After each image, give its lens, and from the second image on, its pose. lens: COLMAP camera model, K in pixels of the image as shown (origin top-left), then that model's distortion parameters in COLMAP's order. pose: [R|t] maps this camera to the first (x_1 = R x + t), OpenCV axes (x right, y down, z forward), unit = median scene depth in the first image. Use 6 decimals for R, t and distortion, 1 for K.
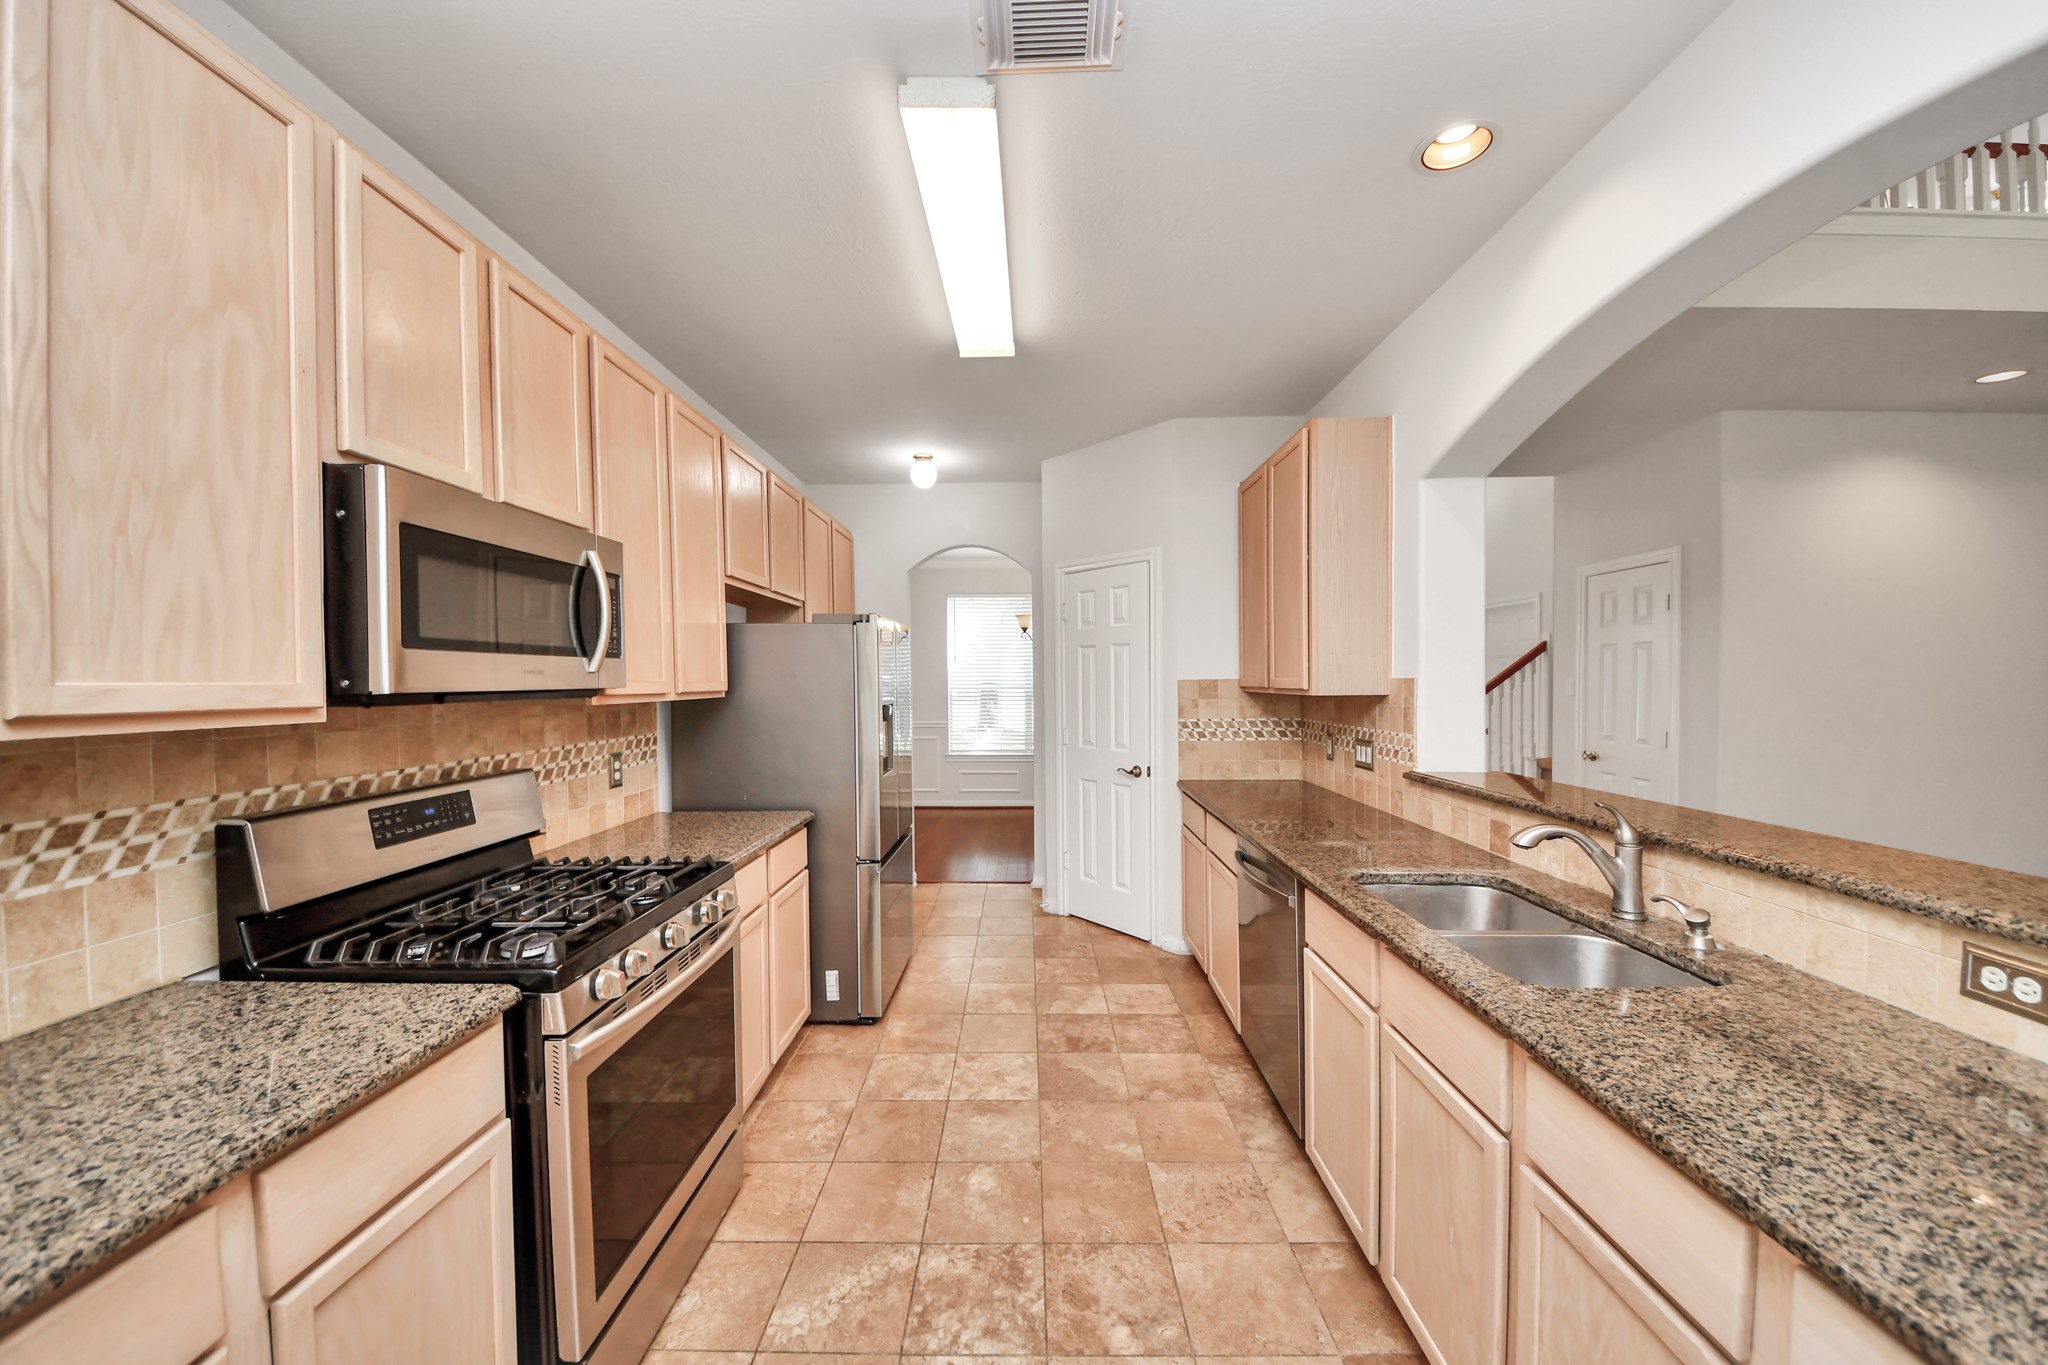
lens RADIAL K [[726.4, 0, 993.8], [0, 726.4, 700.5], [0, 0, 1]] dist [-0.002066, -0.004982]
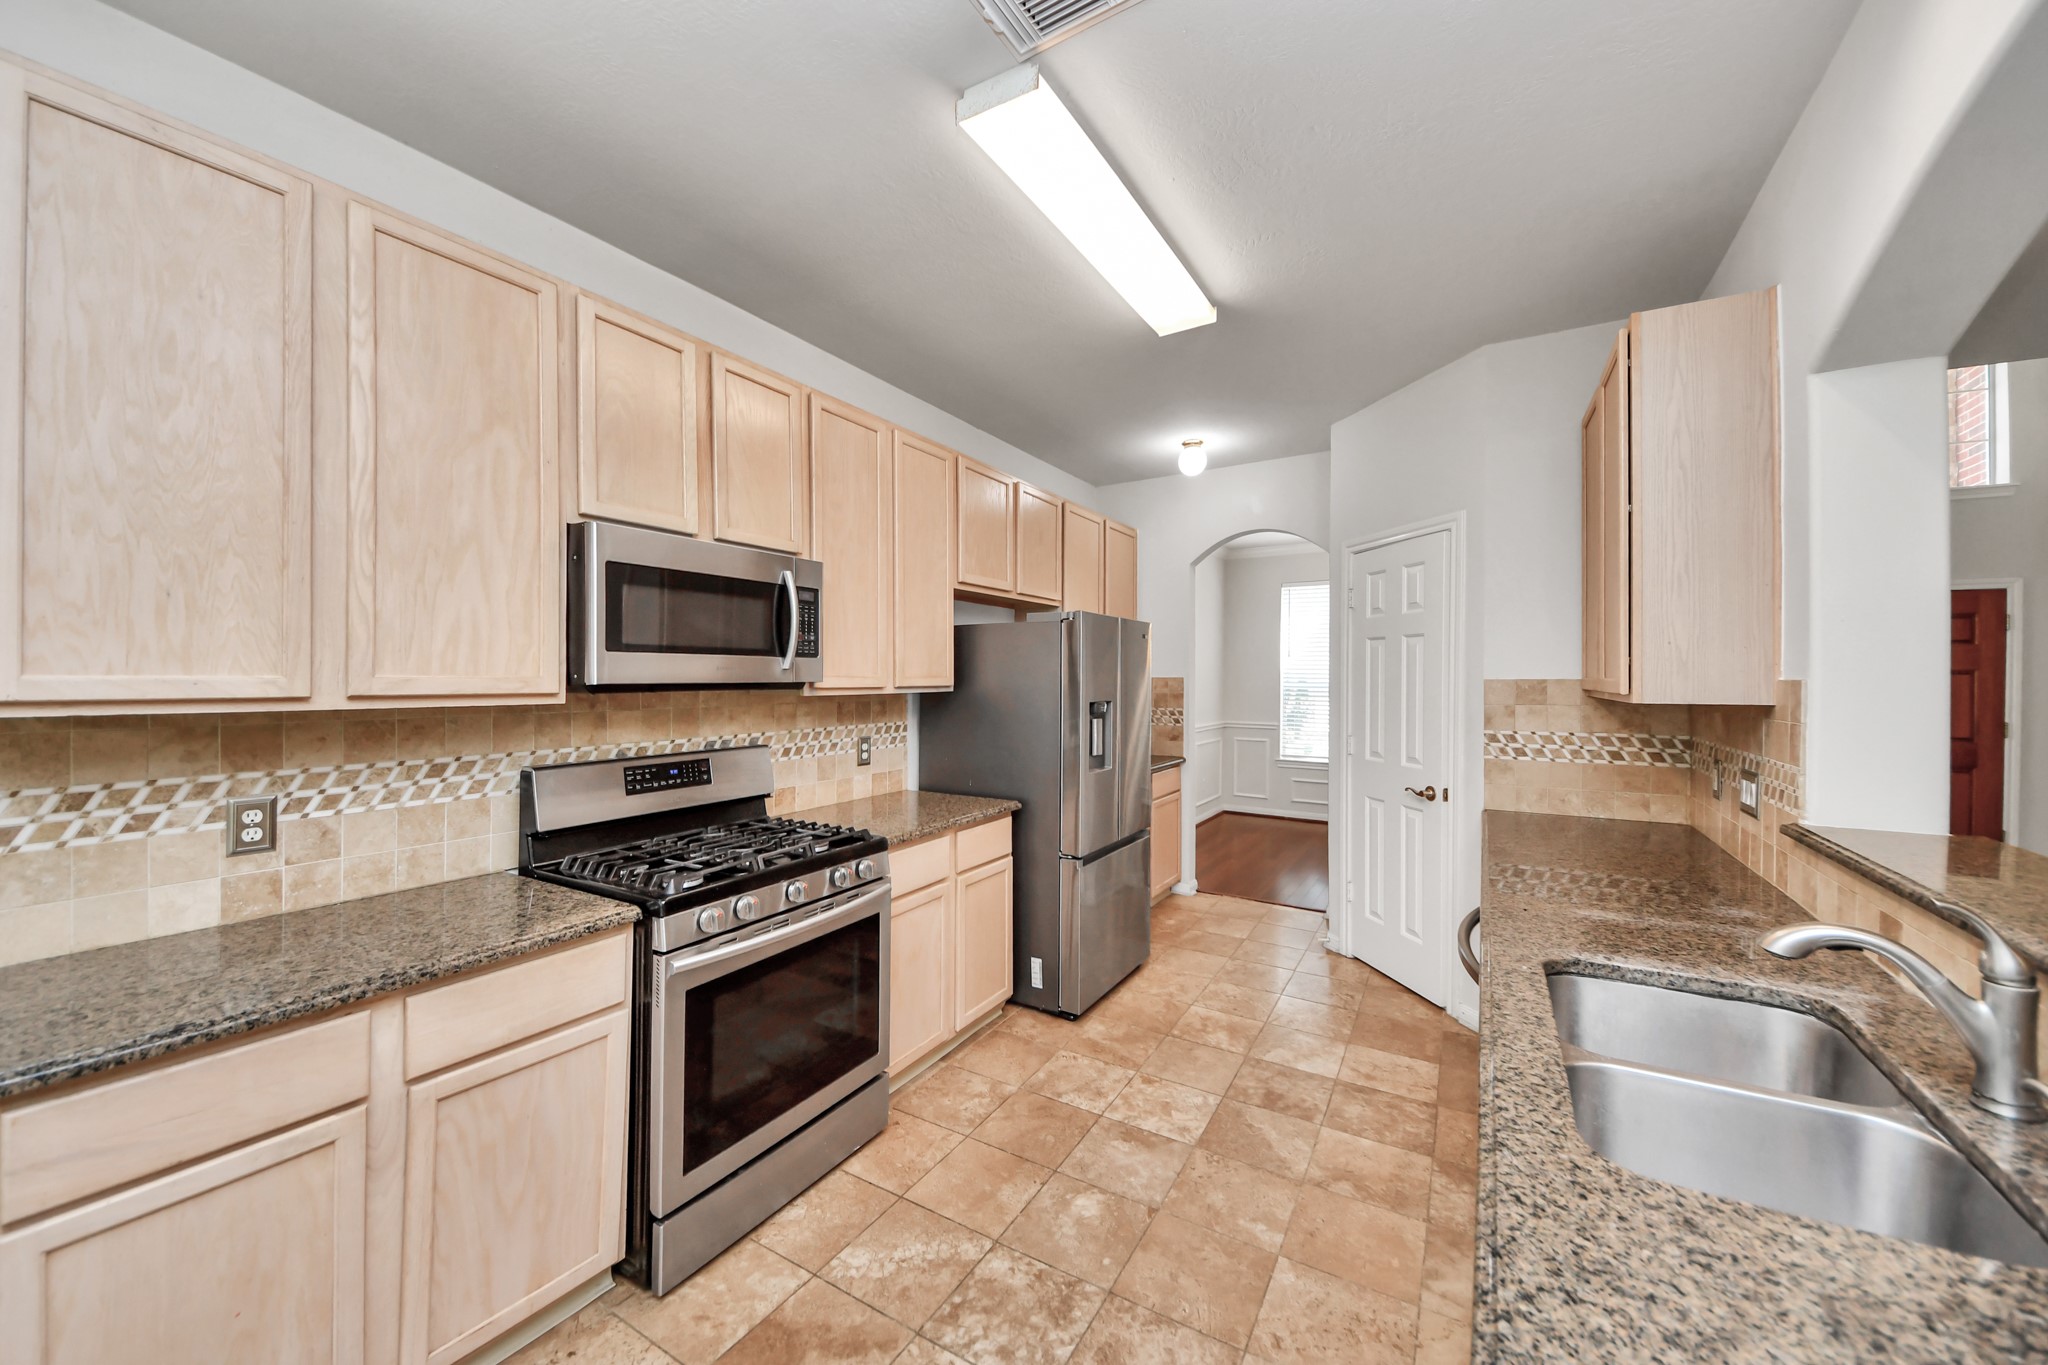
lens RADIAL K [[726.4, 0, 1020.5], [0, 726.4, 690.5], [0, 0, 1]] dist [-0.002066, -0.004982]
pose [[0.871994, 0.016178, -0.489250, 0.414555], [-0.020179, 0.999792, -0.002904, -0.008104], [0.489101, 0.012405, 0.872139, 0.138669]]
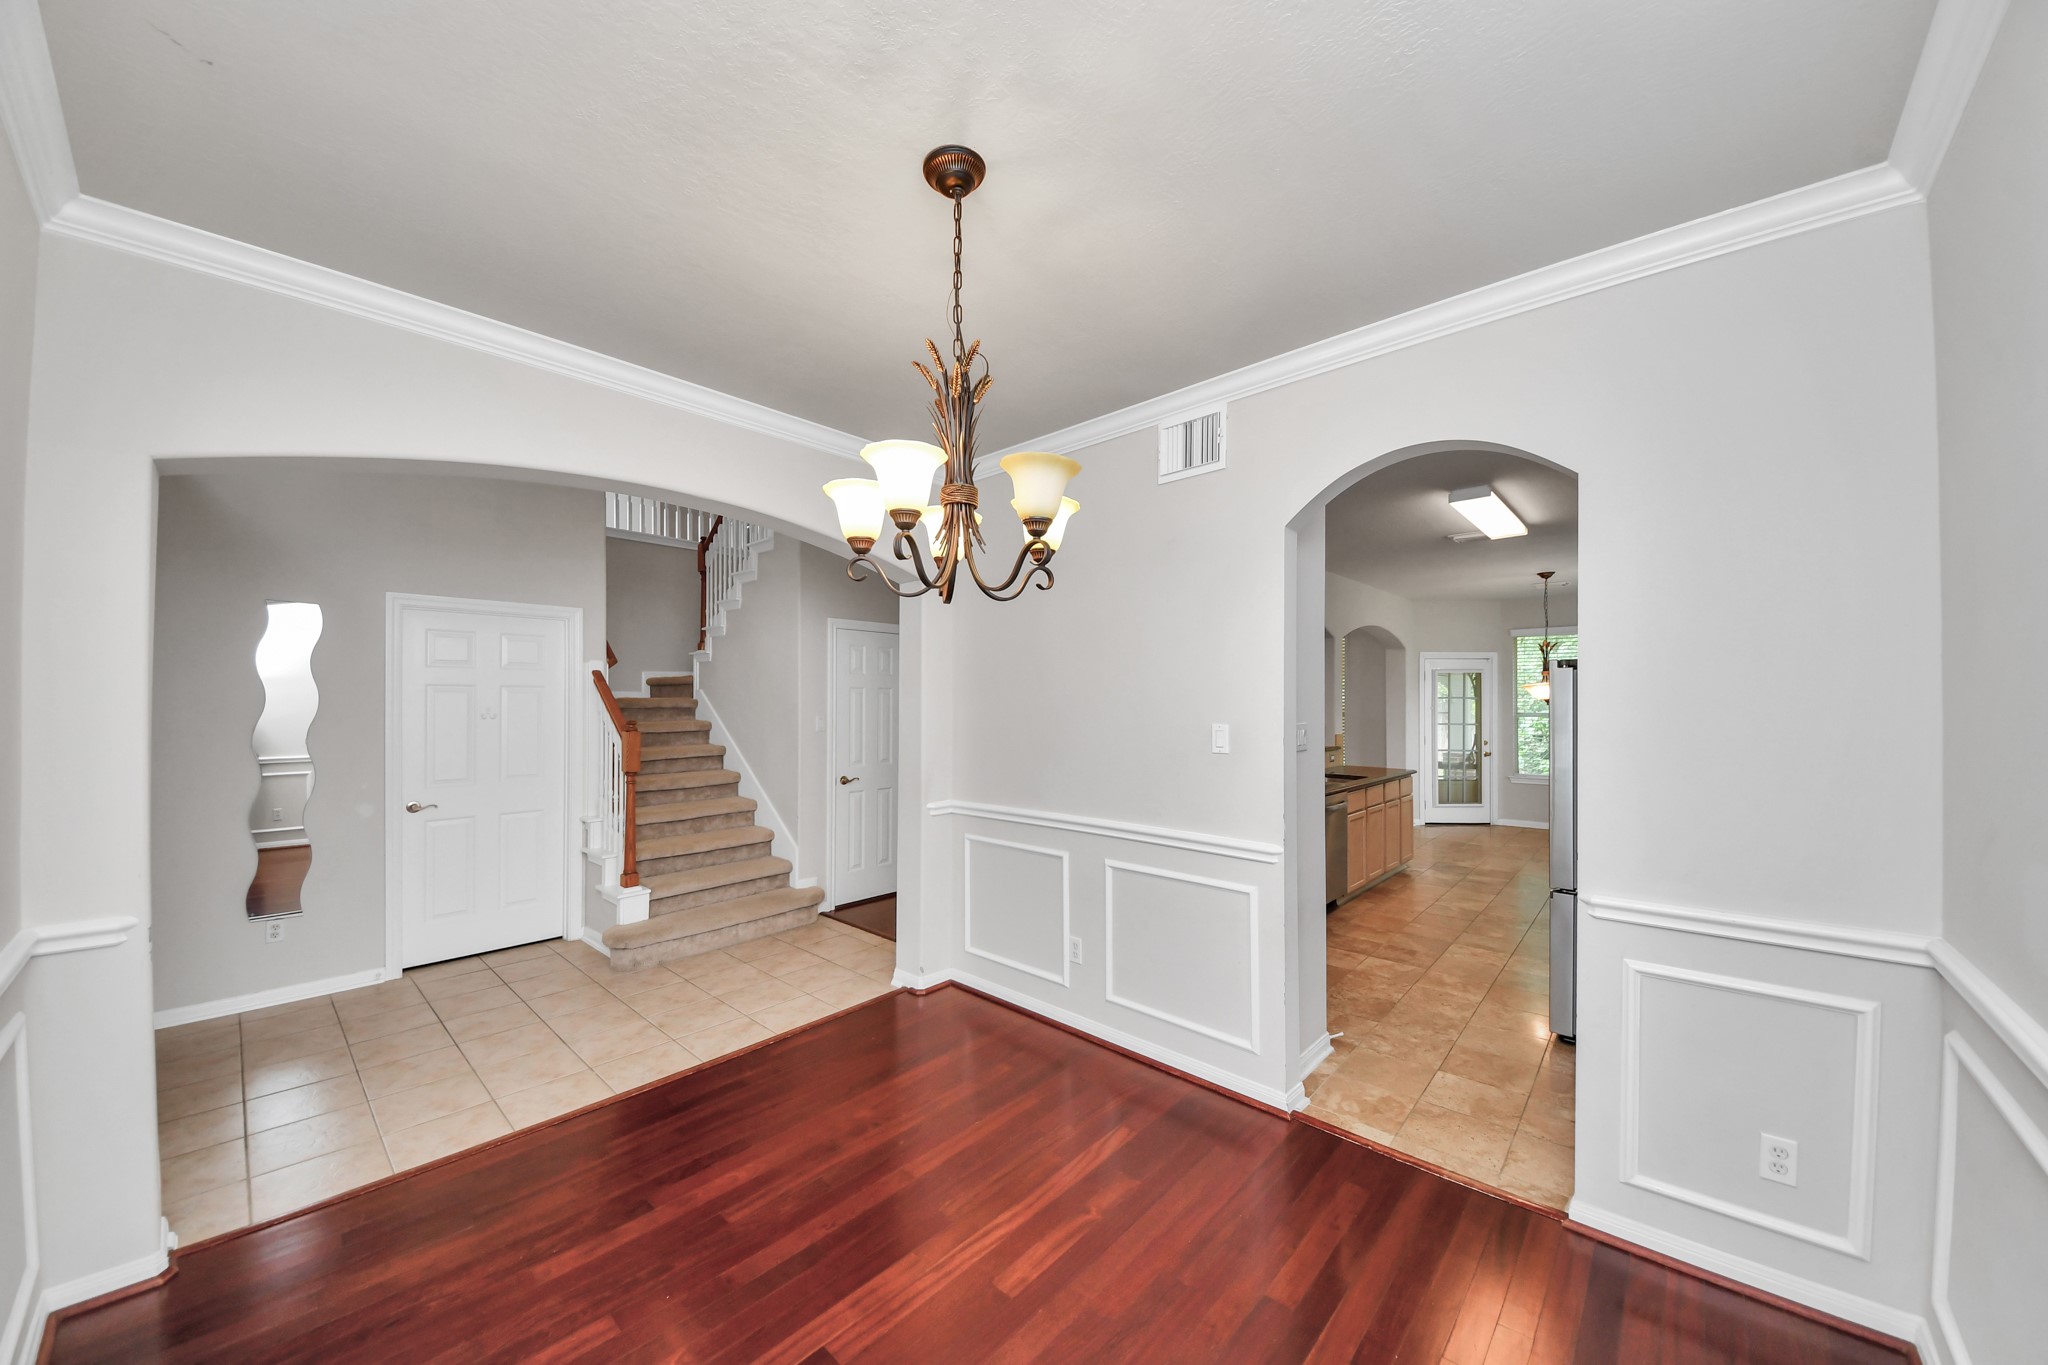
lens RADIAL K [[726.4, 0, 1031.9], [0, 726.4, 694.6], [0, 0, 1]] dist [-0.002066, -0.004982]
pose [[-0.777103, 0.017874, 0.629119, -0.374677], [0.024337, 0.999702, 0.001659, -0.141516], [-0.628902, 0.016601, -0.777307, 4.182751]]
